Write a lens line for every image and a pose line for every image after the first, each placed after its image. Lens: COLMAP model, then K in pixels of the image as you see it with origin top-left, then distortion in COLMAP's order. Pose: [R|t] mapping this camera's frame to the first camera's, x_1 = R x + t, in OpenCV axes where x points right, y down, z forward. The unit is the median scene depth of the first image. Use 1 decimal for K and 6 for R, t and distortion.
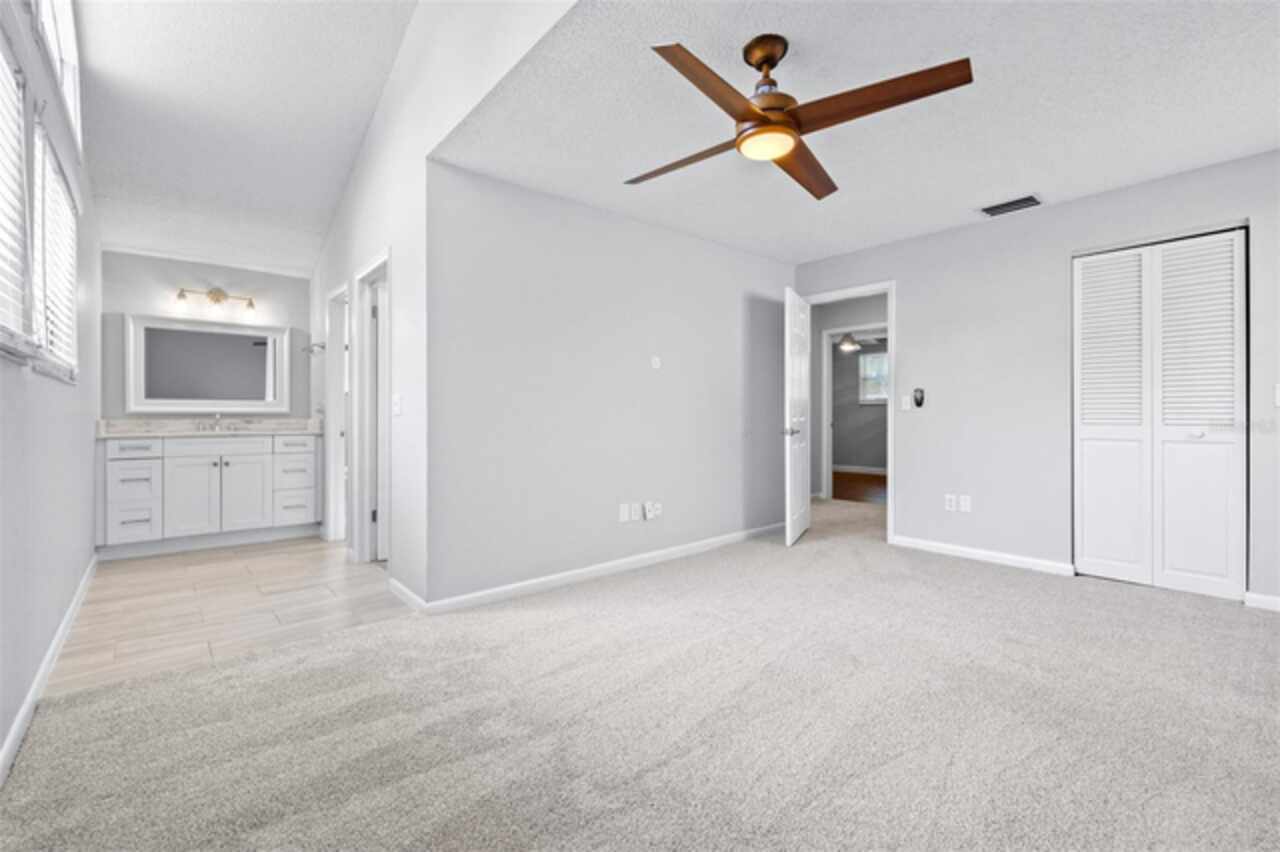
lens RADIAL K [[549.8, 0, 639.3], [0, 549.8, 418.4], [0, 0, 1]] dist [0.004011, -0.000160]
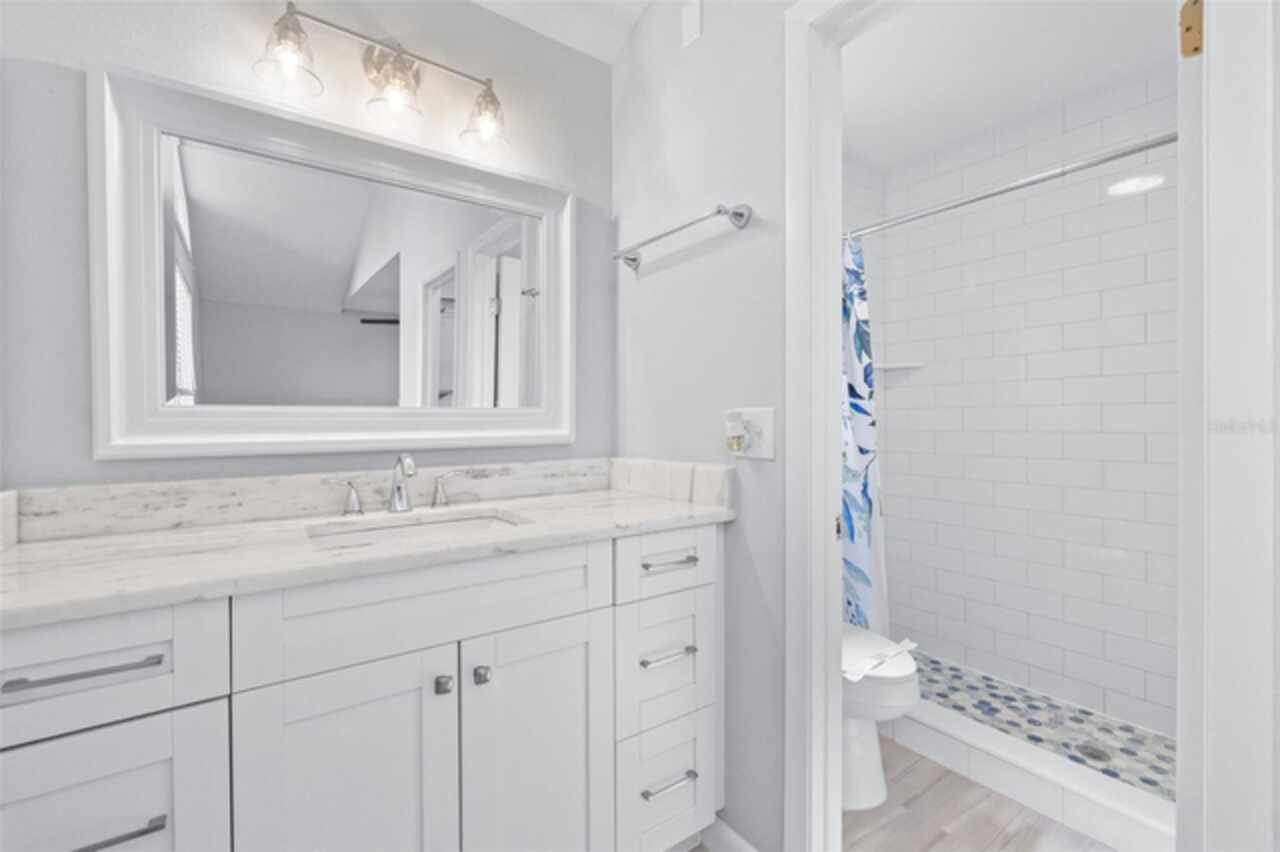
lens RADIAL K [[549.8, 0, 637.7], [0, 549.8, 424.9], [0, 0, 1]] dist [0.004011, -0.000160]
pose [[0.997149, 0.000987, -0.075456, -0.610797], [0.000121, 0.999892, 0.014675, -0.027899], [0.075463, -0.014642, 0.997041, 0.707756]]
